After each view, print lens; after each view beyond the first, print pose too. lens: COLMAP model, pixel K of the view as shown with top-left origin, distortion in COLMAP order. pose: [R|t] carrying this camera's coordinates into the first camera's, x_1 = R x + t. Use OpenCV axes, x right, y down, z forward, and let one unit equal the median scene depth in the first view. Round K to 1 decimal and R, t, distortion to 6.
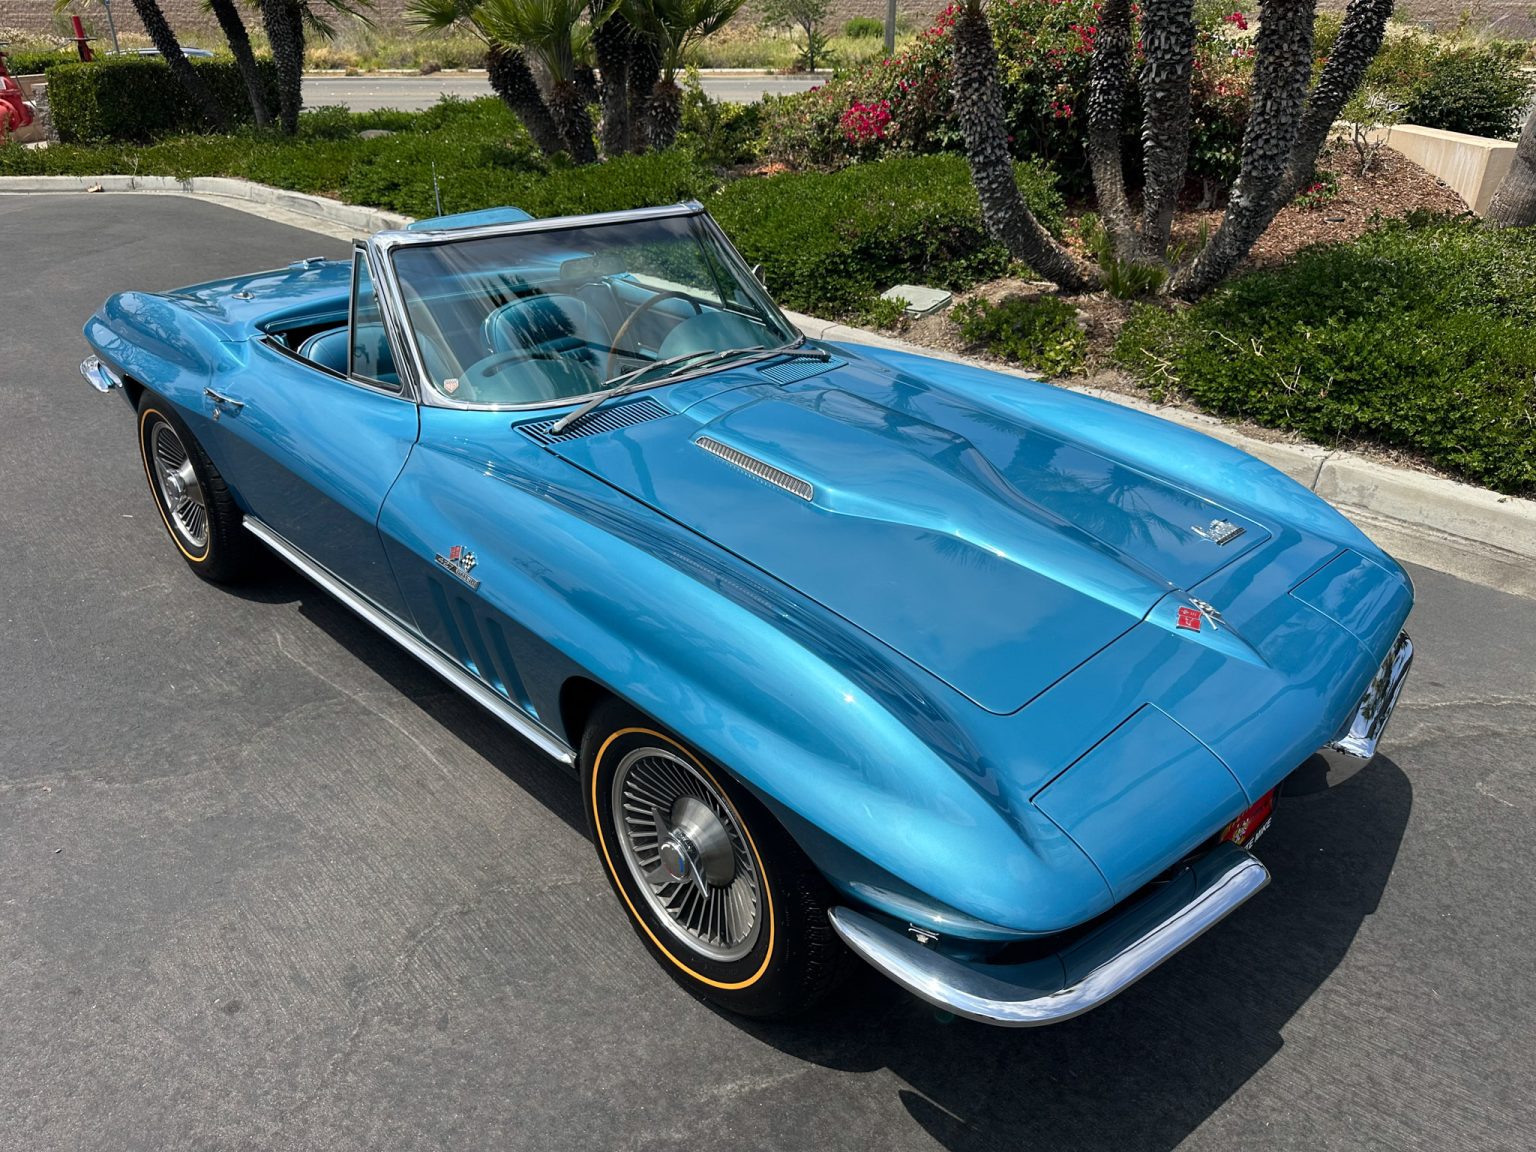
lens RADIAL K [[1096.7, 0, 763.4], [0, 1096.7, 569.8], [0, 0, 1]] dist [0.004304, -0.009121]
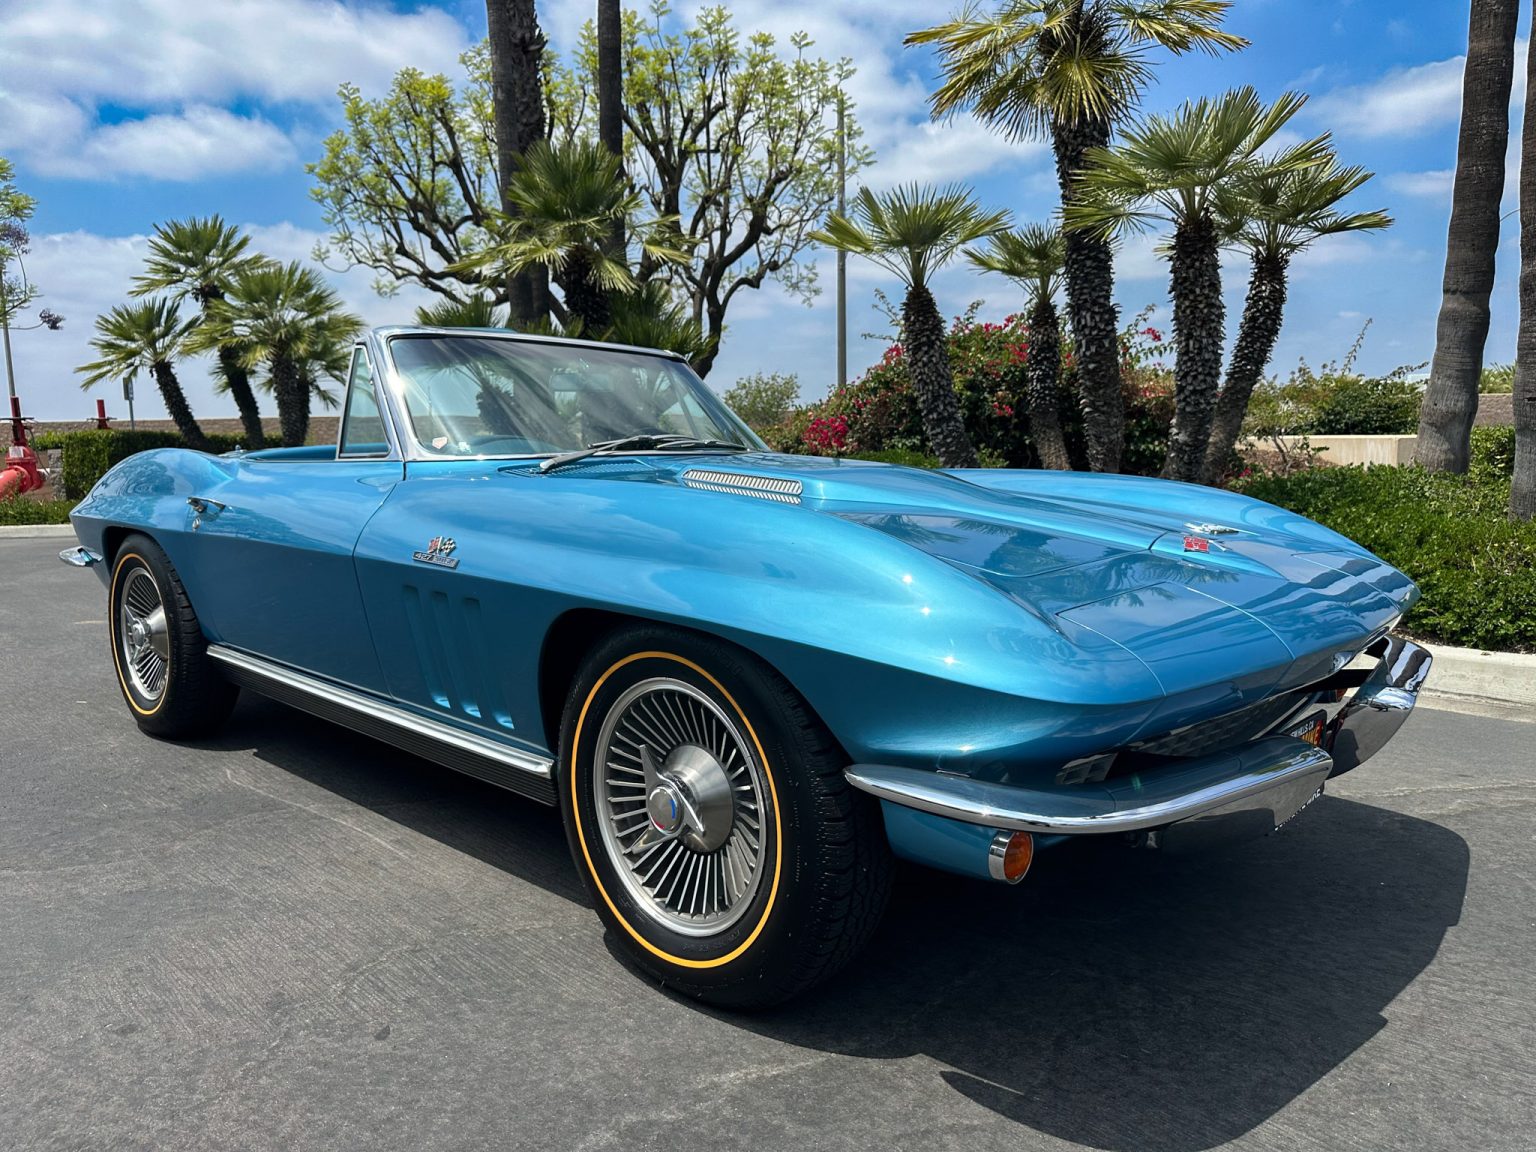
lens RADIAL K [[1096.7, 0, 763.4], [0, 1096.7, 569.8], [0, 0, 1]] dist [0.004304, -0.009121]
pose [[0.999330, -0.021490, 0.029609, -0.019911], [0.030094, 0.943082, -0.331196, 0.321420], [-0.020807, 0.331865, 0.943097, 0.086342]]
